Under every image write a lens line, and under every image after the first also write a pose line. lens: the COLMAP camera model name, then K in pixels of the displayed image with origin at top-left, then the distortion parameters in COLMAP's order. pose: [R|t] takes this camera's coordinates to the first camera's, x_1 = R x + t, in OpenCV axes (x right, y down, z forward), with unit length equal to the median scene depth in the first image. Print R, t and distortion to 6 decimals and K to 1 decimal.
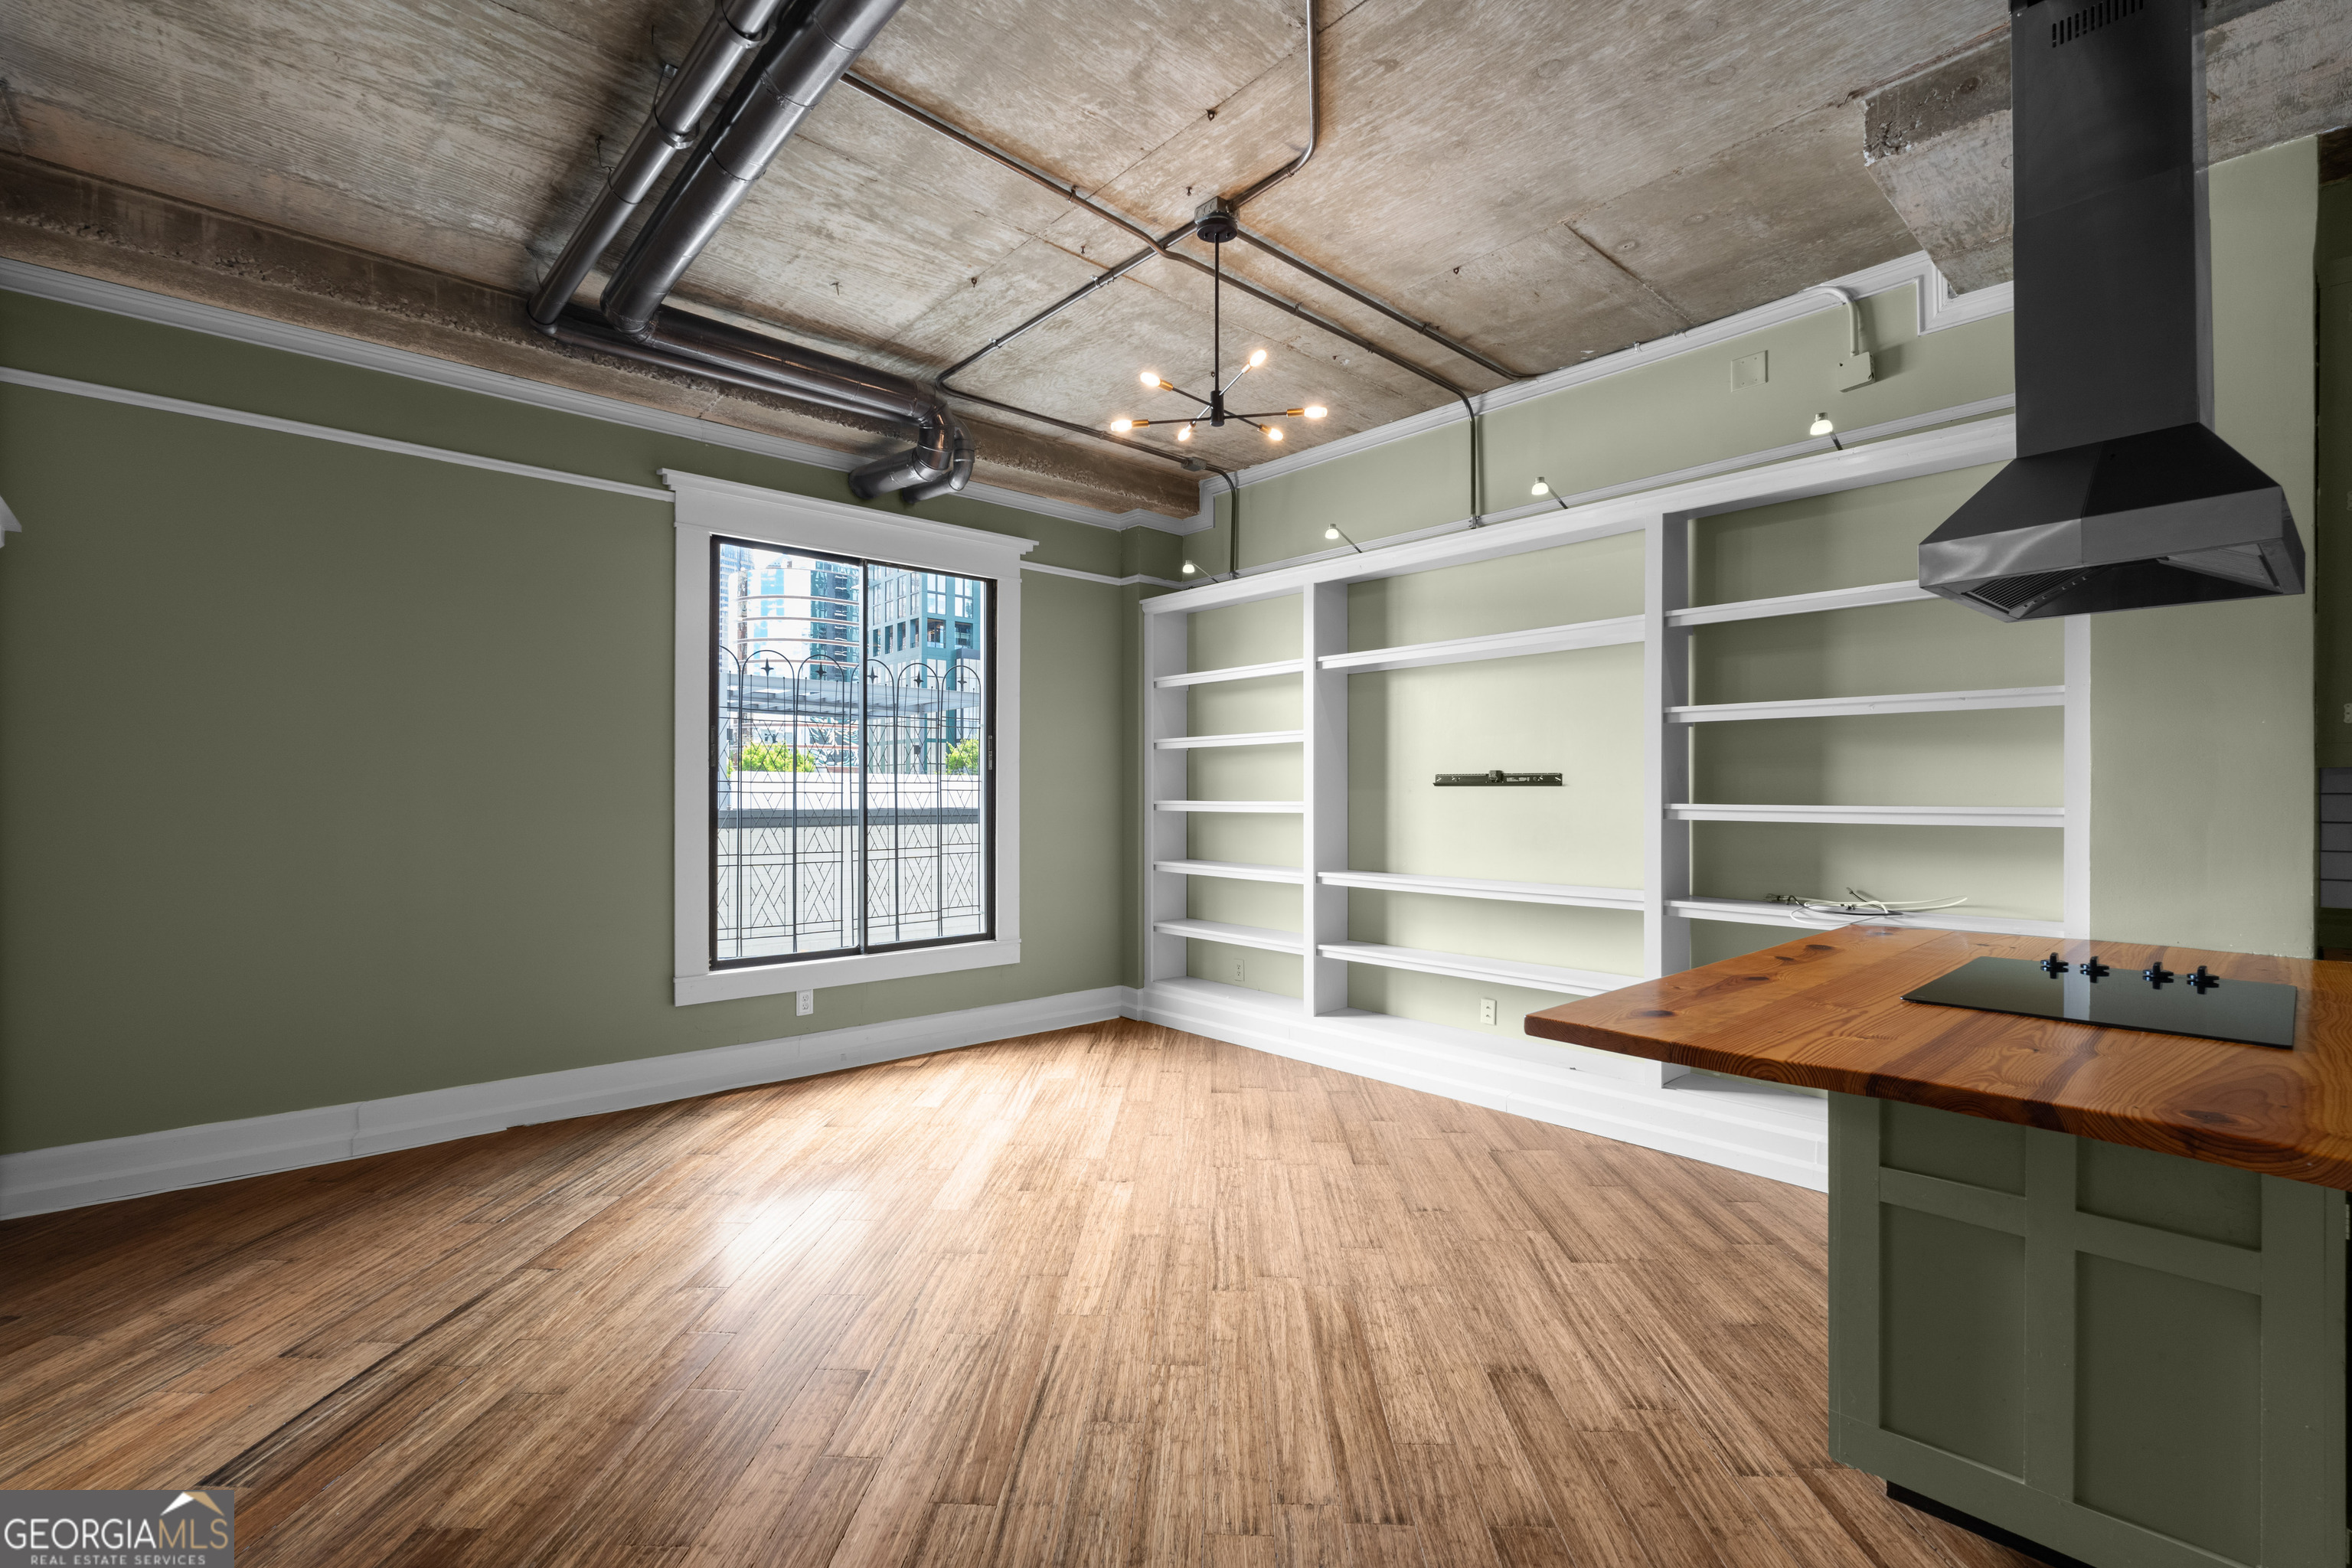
lens RADIAL K [[1034.1, 0, 1179.7], [0, 1034.1, 799.1], [0, 0, 1]] dist [-0.003099, -0.000406]
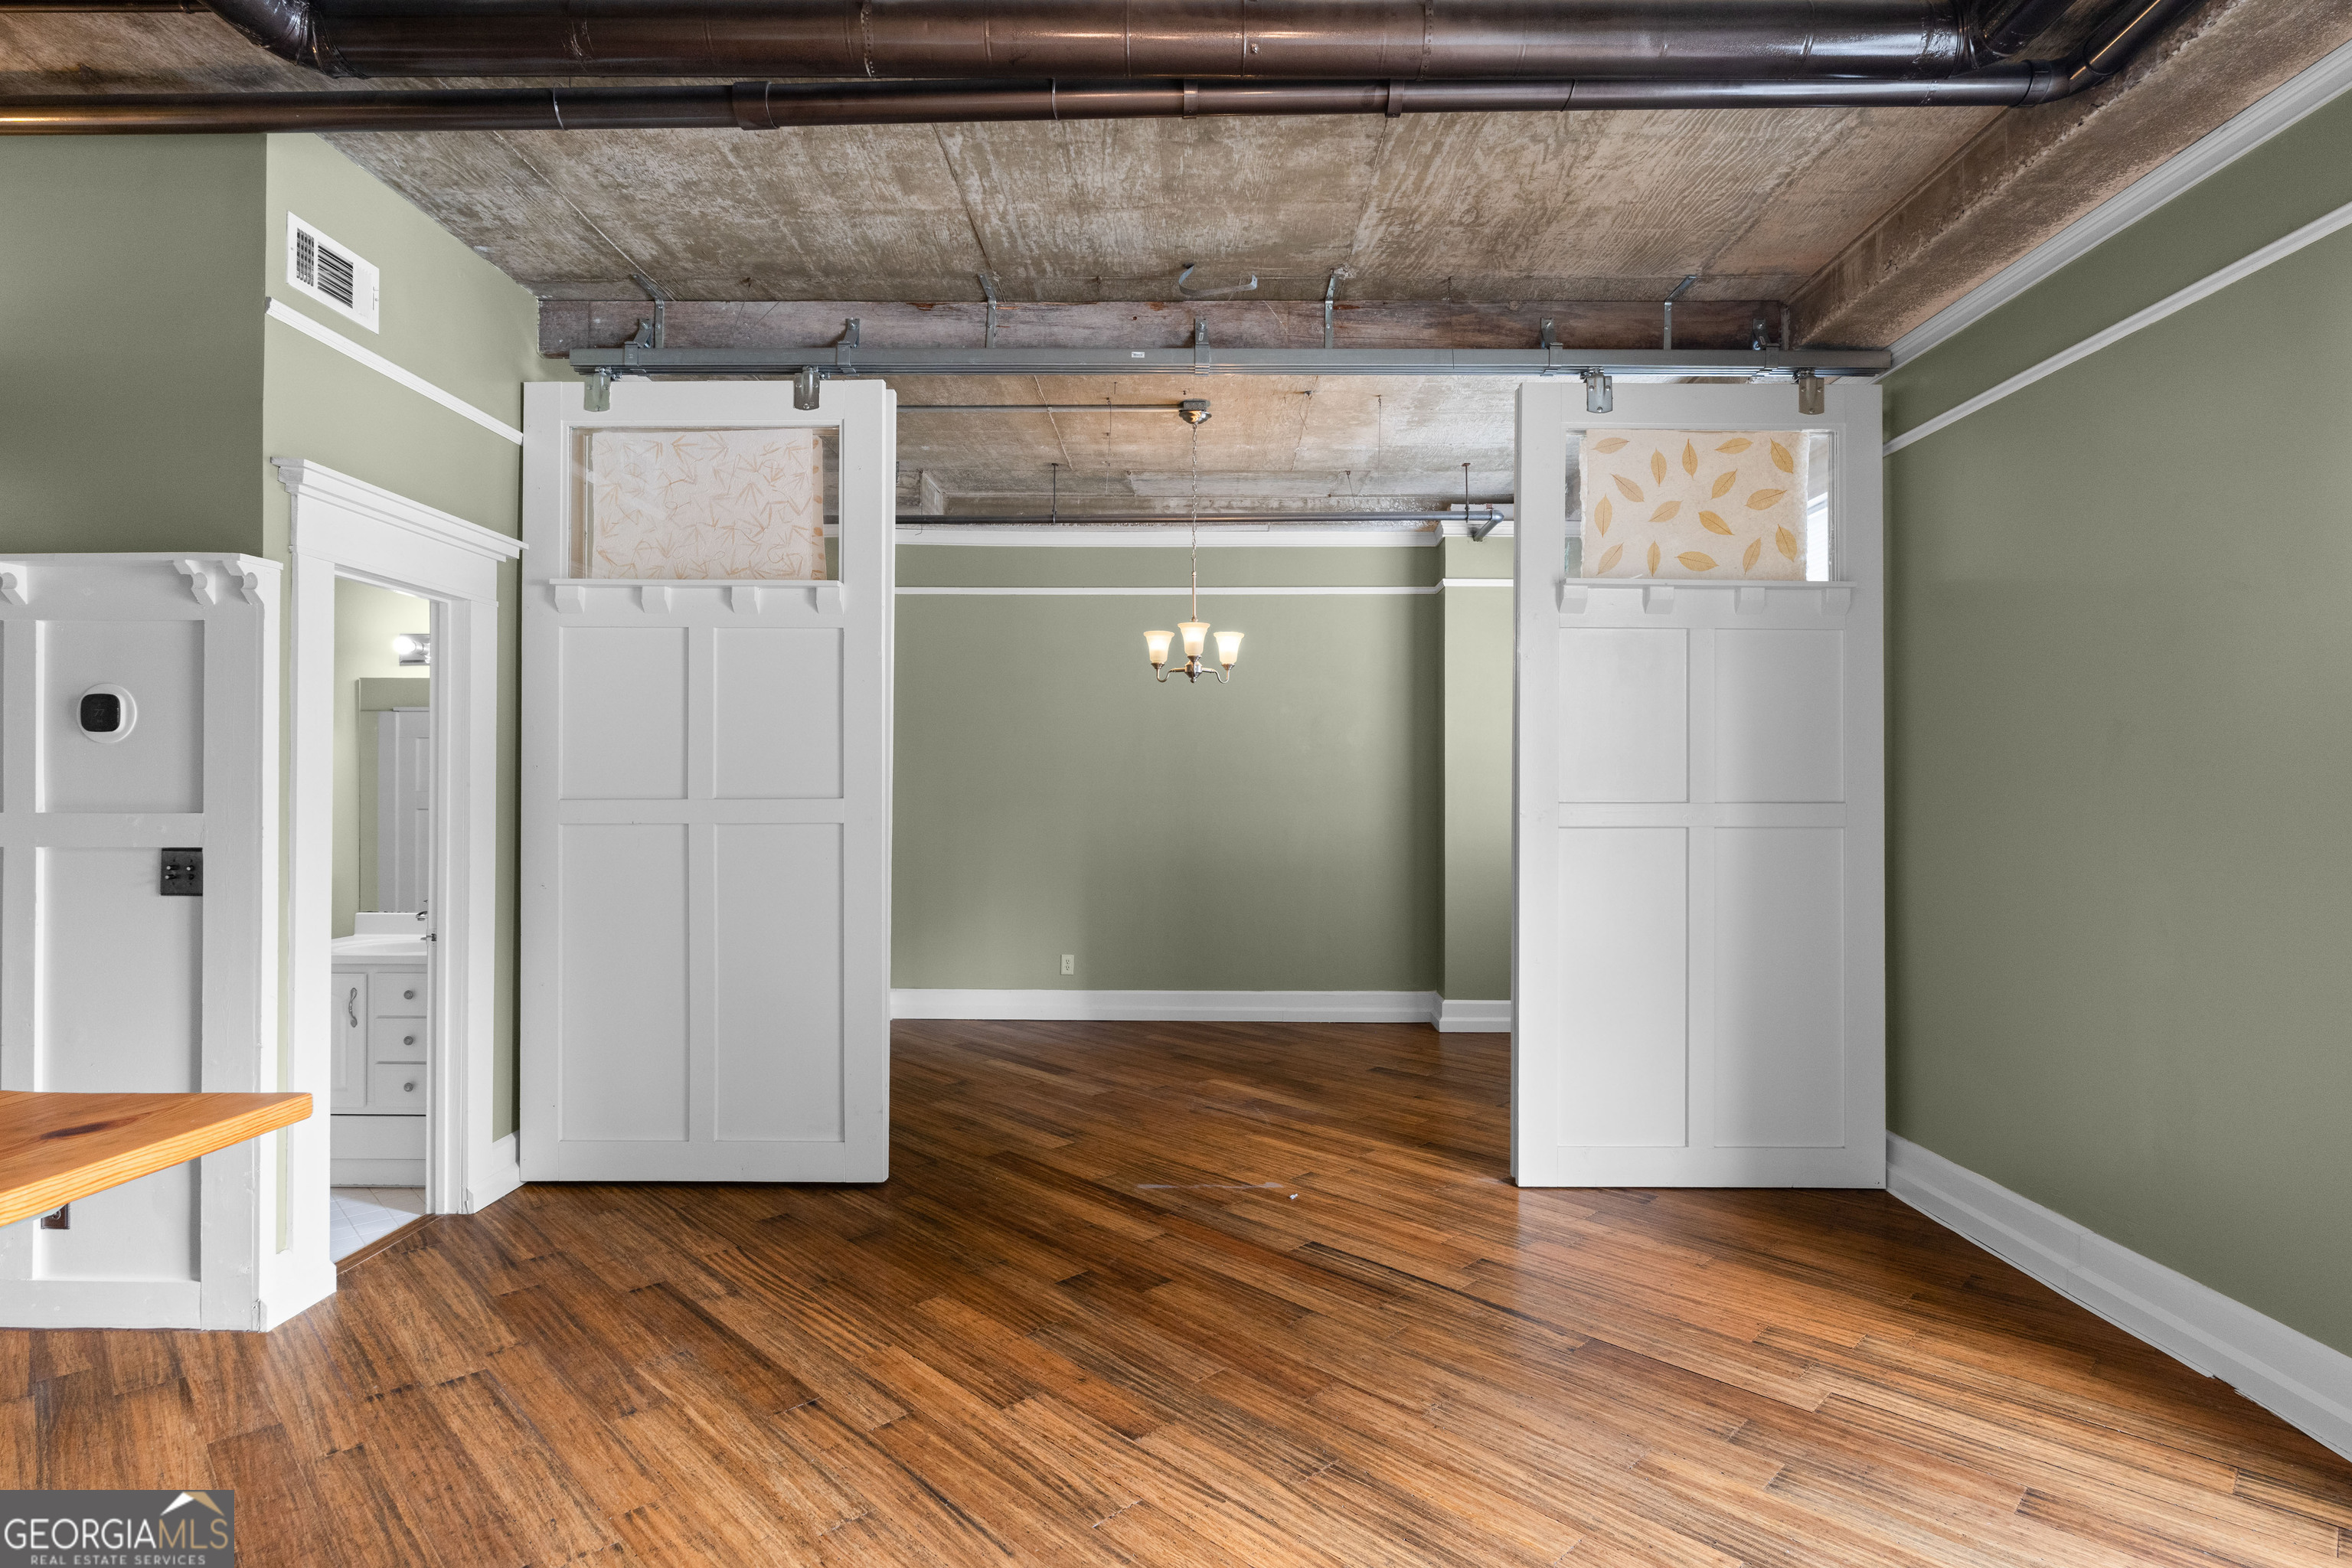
lens RADIAL K [[1173.8, 0, 1180.9], [0, 1173.8, 792.0], [0, 0, 1]] dist [-0.002573, -0.000136]
pose [[-0.685872, -0.008957, -0.727667, 0.281168], [-0.007749, 0.999957, -0.005005, -0.015018], [0.727681, 0.002206, -0.685912, 1.110184]]
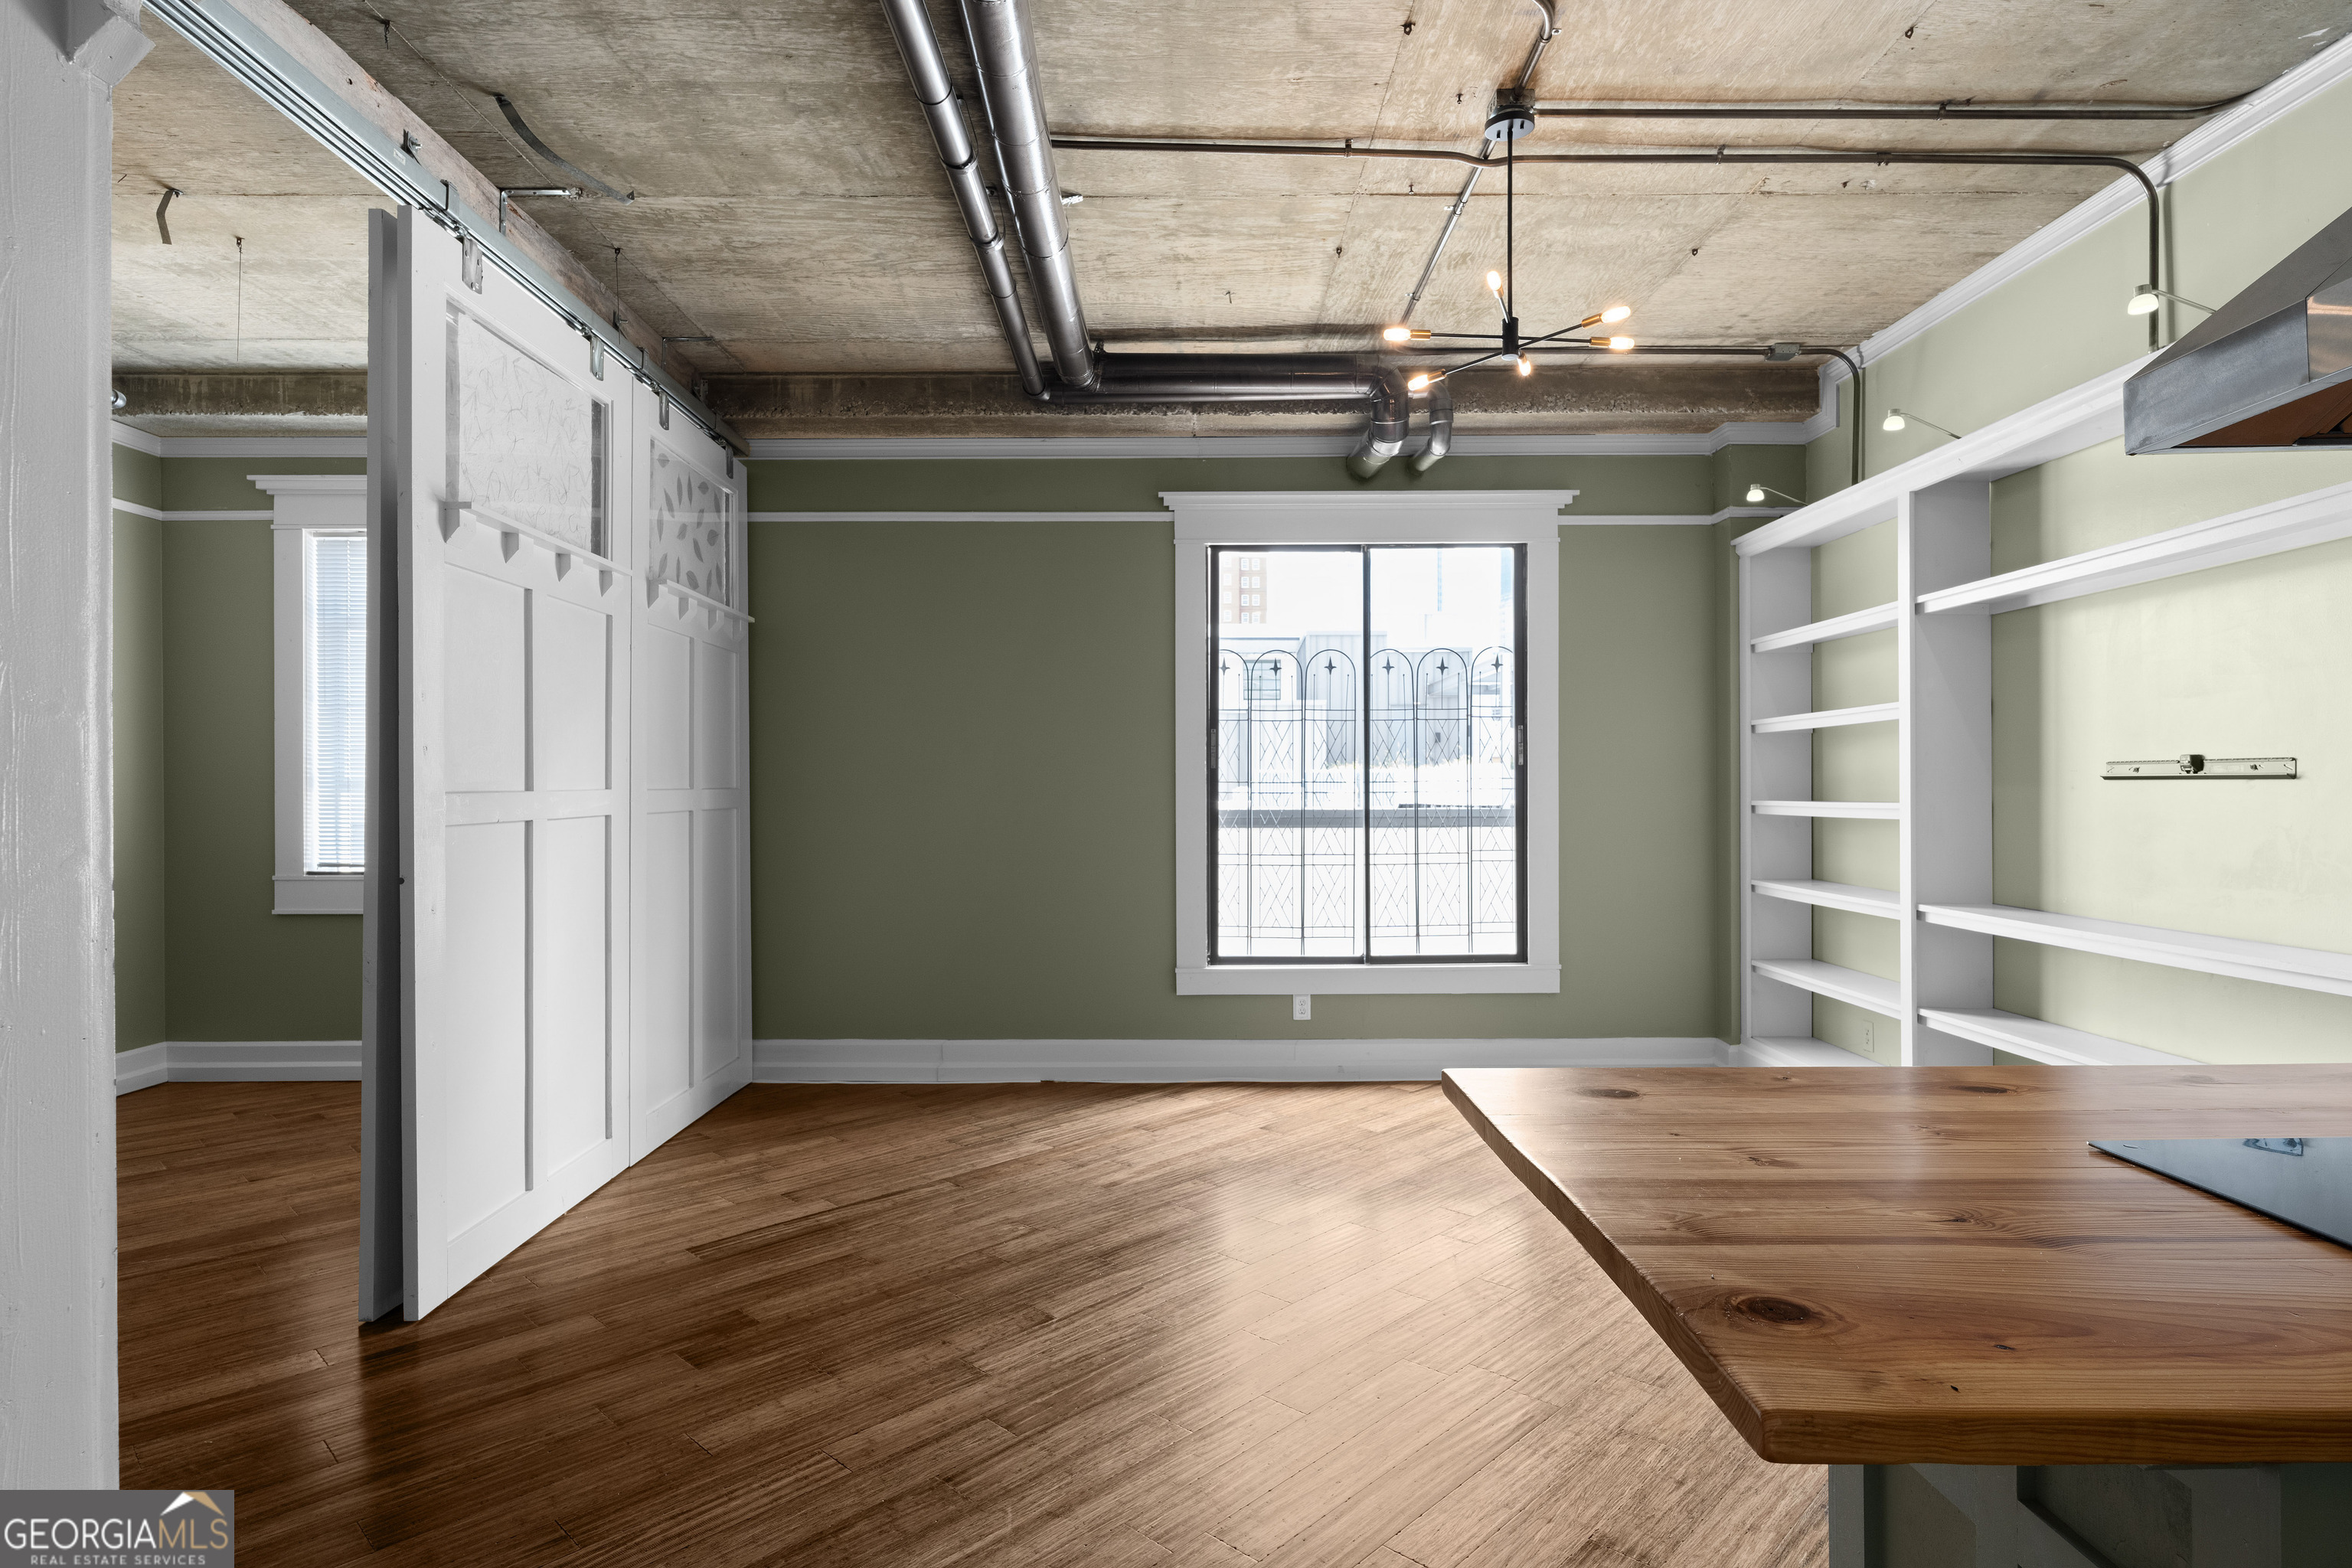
lens RADIAL K [[1243.8, 0, 1176.3], [0, 1243.8, 792.3], [0, 0, 1]] dist [-0.004578, 0.000261]
pose [[0.742591, -0.003339, -0.669736, 0.440605], [0.002575, 0.999994, -0.002131, -0.006090], [0.669740, -0.000143, 0.742596, 0.058727]]
